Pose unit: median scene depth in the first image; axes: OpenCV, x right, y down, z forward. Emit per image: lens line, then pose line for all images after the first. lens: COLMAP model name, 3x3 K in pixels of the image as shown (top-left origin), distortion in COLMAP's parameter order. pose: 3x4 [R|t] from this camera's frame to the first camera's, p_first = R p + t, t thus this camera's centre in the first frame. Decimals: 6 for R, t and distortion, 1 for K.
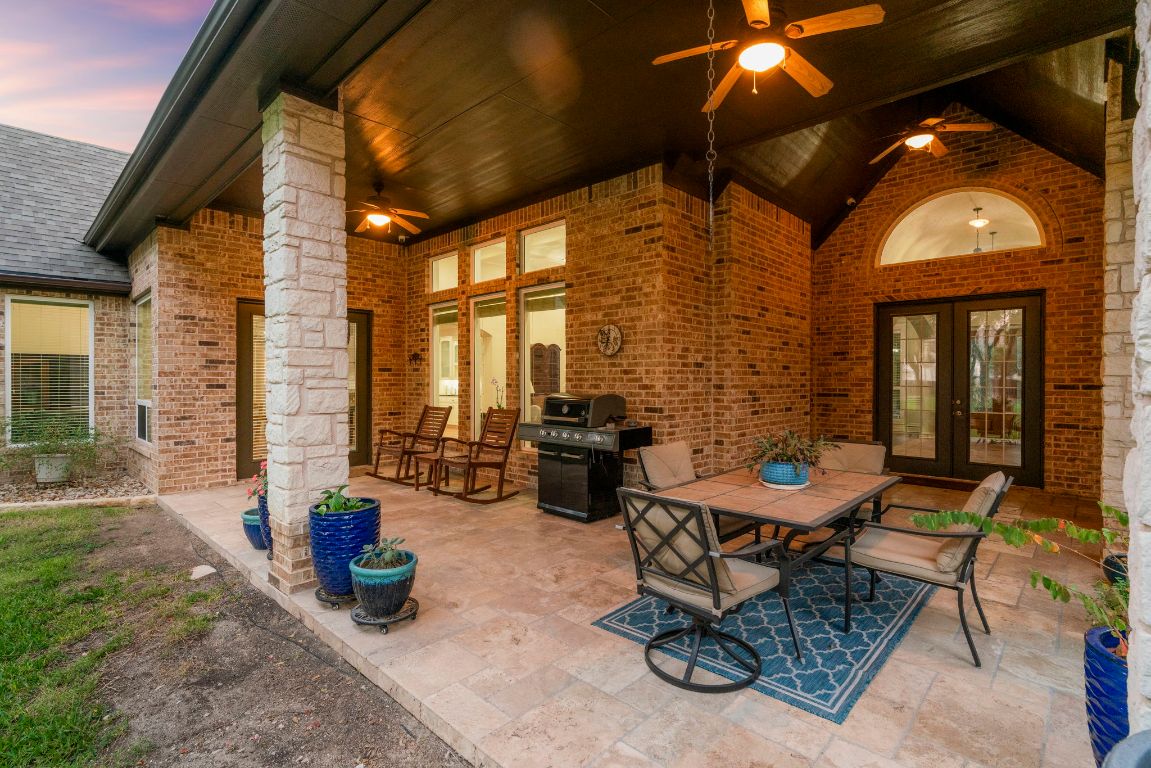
lens RADIAL K [[533.6, 0, 581.8], [0, 533.6, 378.8], [0, 0, 1]] dist [-0.000147, 0.000381]
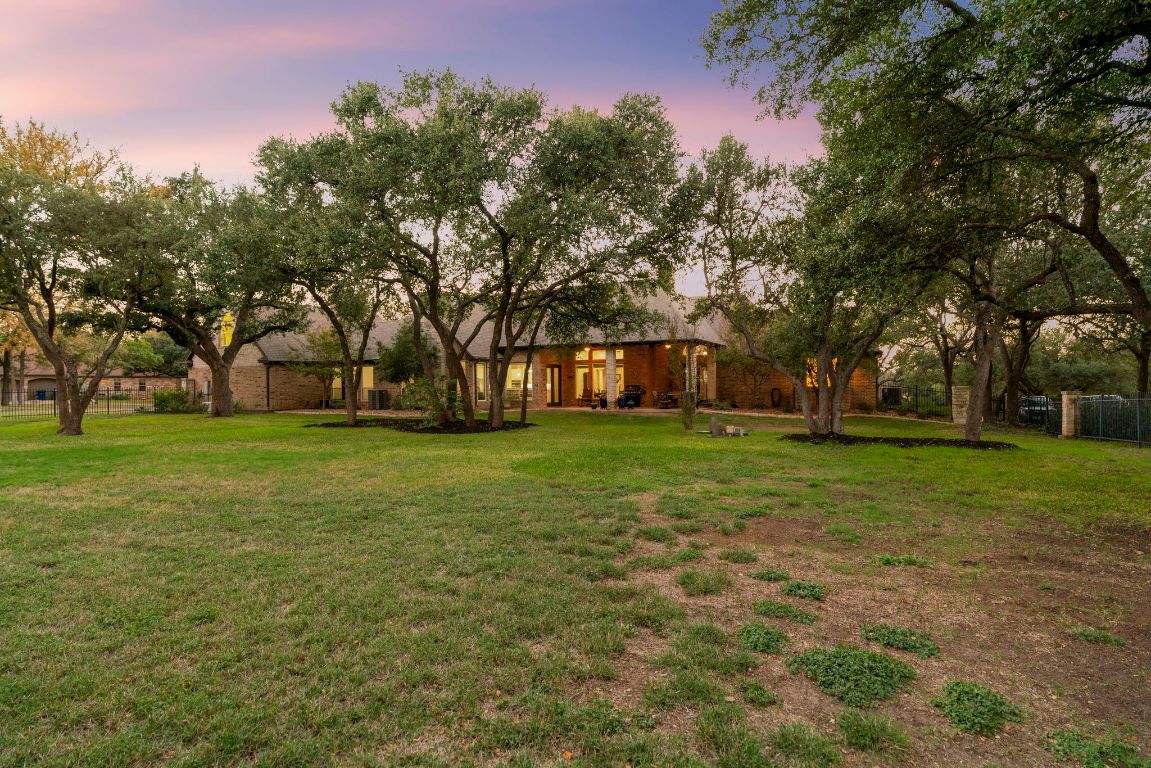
lens RADIAL K [[533.6, 0, 581.8], [0, 533.6, 378.8], [0, 0, 1]] dist [-0.000147, 0.000381]
pose [[0.954247, -0.005128, 0.298977, -1.849310], [0.009106, 0.999888, -0.011912, 0.021591], [-0.298882, 0.014090, 0.954186, -3.523199]]
